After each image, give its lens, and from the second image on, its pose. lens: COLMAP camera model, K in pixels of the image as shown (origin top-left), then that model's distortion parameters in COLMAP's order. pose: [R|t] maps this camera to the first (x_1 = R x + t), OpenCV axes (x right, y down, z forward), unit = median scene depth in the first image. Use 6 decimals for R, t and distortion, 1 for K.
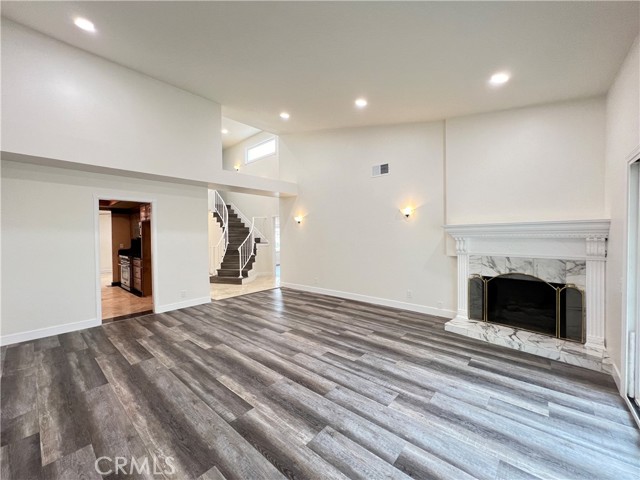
lens RADIAL K [[256.1, 0, 317.8], [0, 256.1, 238.8], [0, 0, 1]] dist [-0.000148, 0.000304]
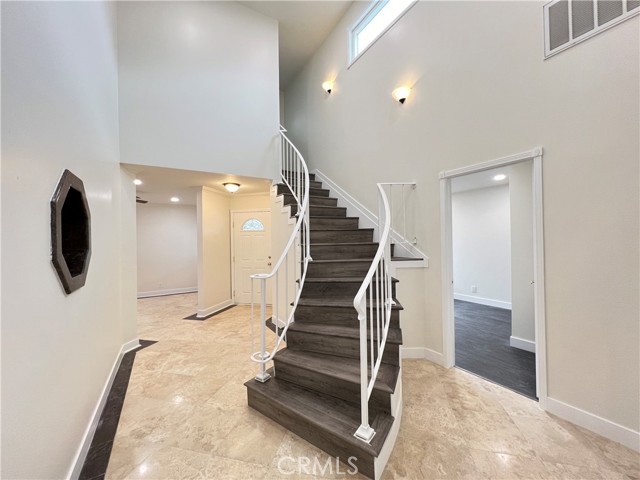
lens RADIAL K [[256.1, 0, 318.4], [0, 256.1, 237.3], [0, 0, 1]] dist [-0.000148, 0.000304]
pose [[0.954469, -0.003729, -0.298286, -0.224449], [-0.001056, 0.999873, -0.015880, -0.006625], [0.298308, 0.015472, 0.954344, 0.643131]]
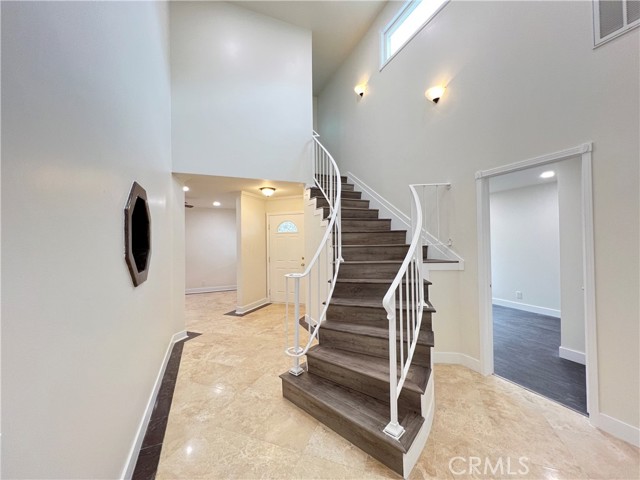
lens RADIAL K [[256.1, 0, 319.3], [0, 256.1, 237.7], [0, 0, 1]] dist [-0.000148, 0.000304]
pose [[0.910074, -0.004171, -0.414426, -0.219719], [-0.004632, 0.999785, -0.020234, -0.006608], [0.414421, 0.020334, 0.909858, 0.634175]]
